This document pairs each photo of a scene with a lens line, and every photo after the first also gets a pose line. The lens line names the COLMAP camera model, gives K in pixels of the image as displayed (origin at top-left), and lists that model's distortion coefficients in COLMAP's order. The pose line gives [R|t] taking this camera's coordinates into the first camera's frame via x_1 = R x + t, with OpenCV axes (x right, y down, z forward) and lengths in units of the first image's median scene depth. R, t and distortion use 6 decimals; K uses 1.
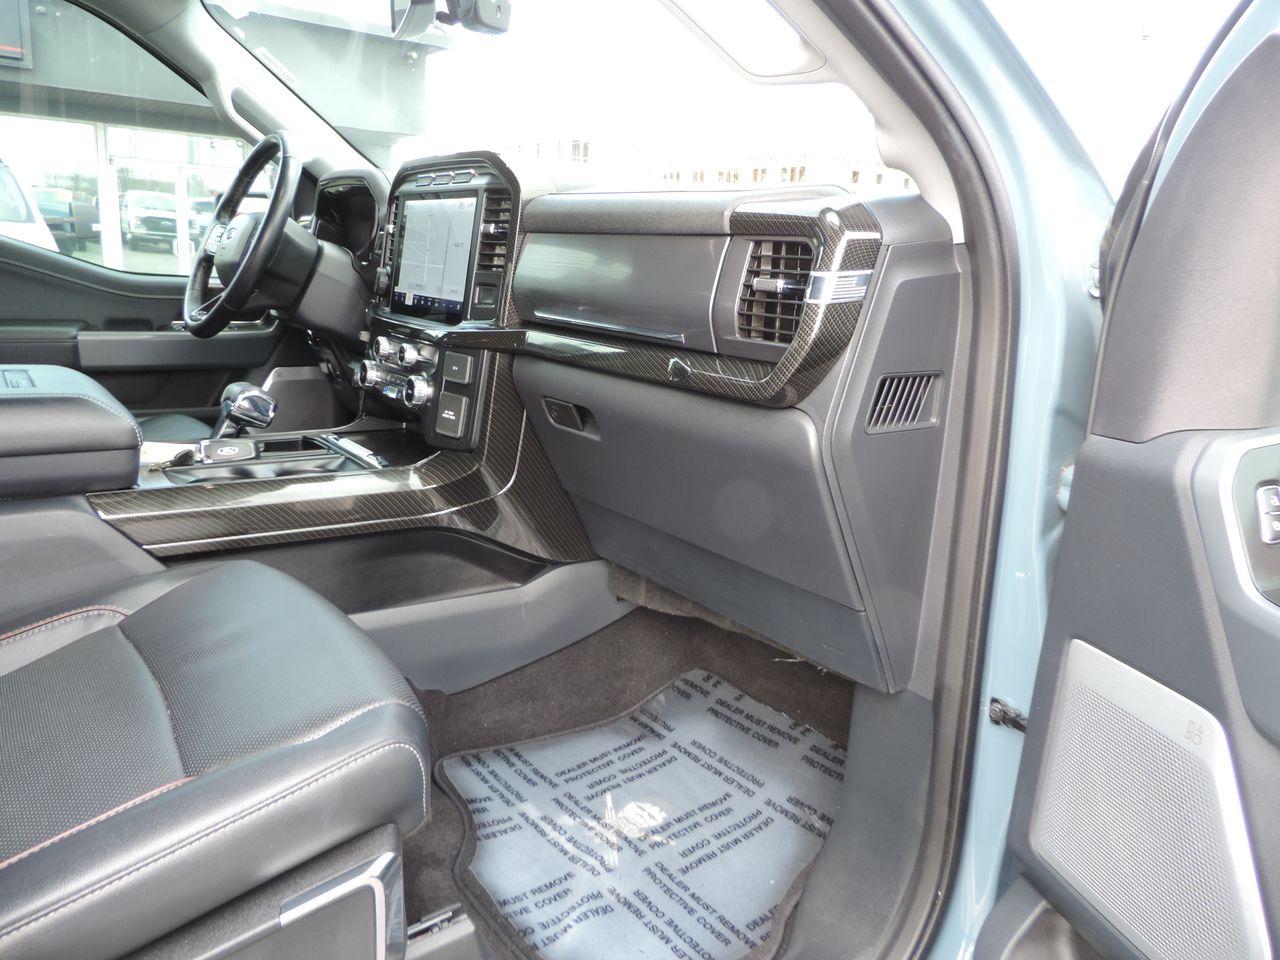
lens RADIAL K [[888.6, 0, 640.0], [0, 888.6, 480.0], [0, 0, 1]] dist [-0.027620, 0.000487]
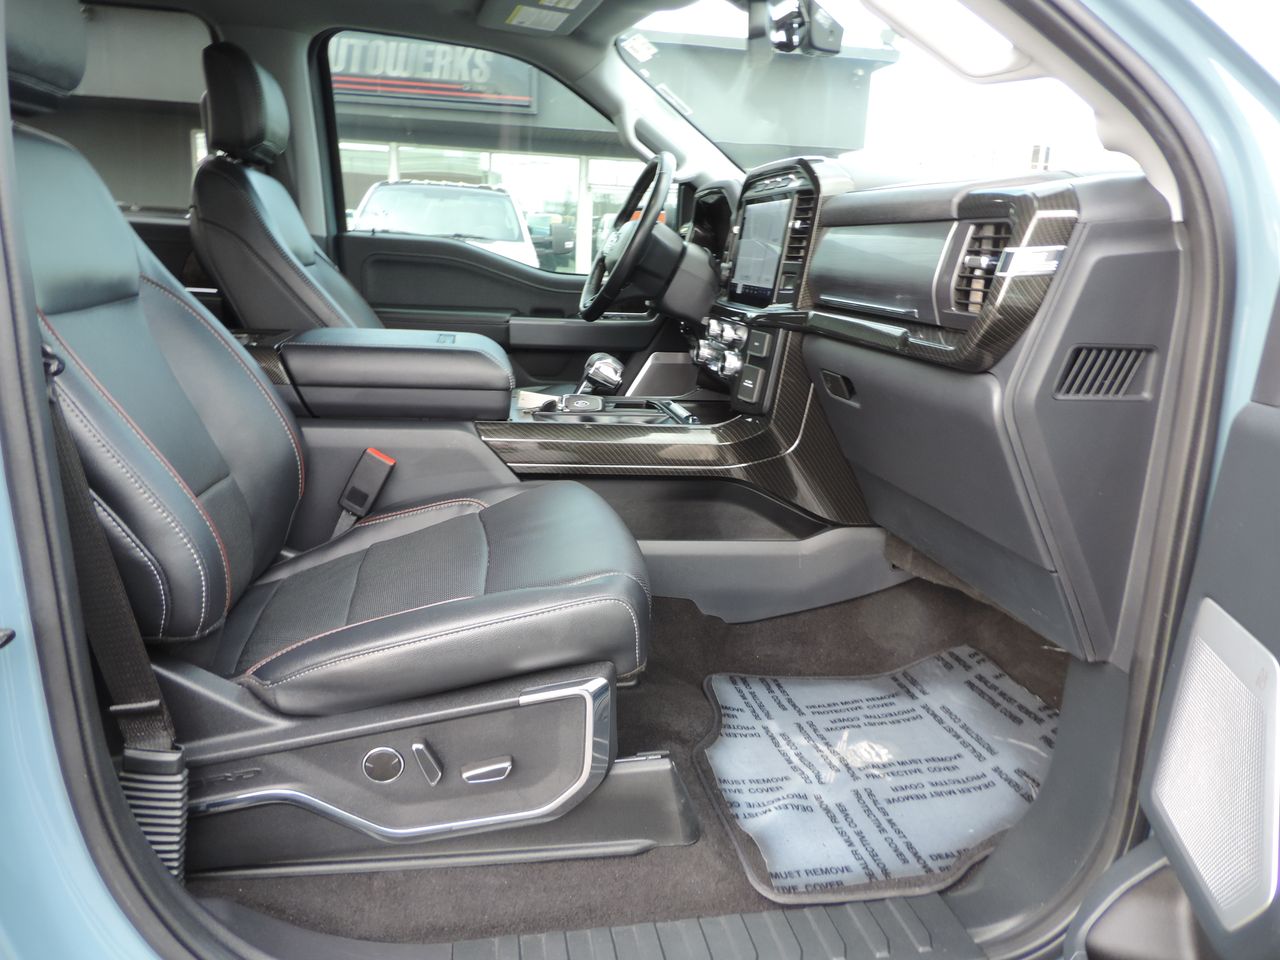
lens RADIAL K [[879.4, 0, 640.0], [0, 879.4, 480.0], [0, 0, 1]] dist [-0.045224, 0.002362]
pose [[0.893760, 0.094569, -0.438463, 0.183357], [-0.098758, 0.995023, 0.013302, 0.053475], [0.437539, 0.031413, 0.898651, -0.106985]]
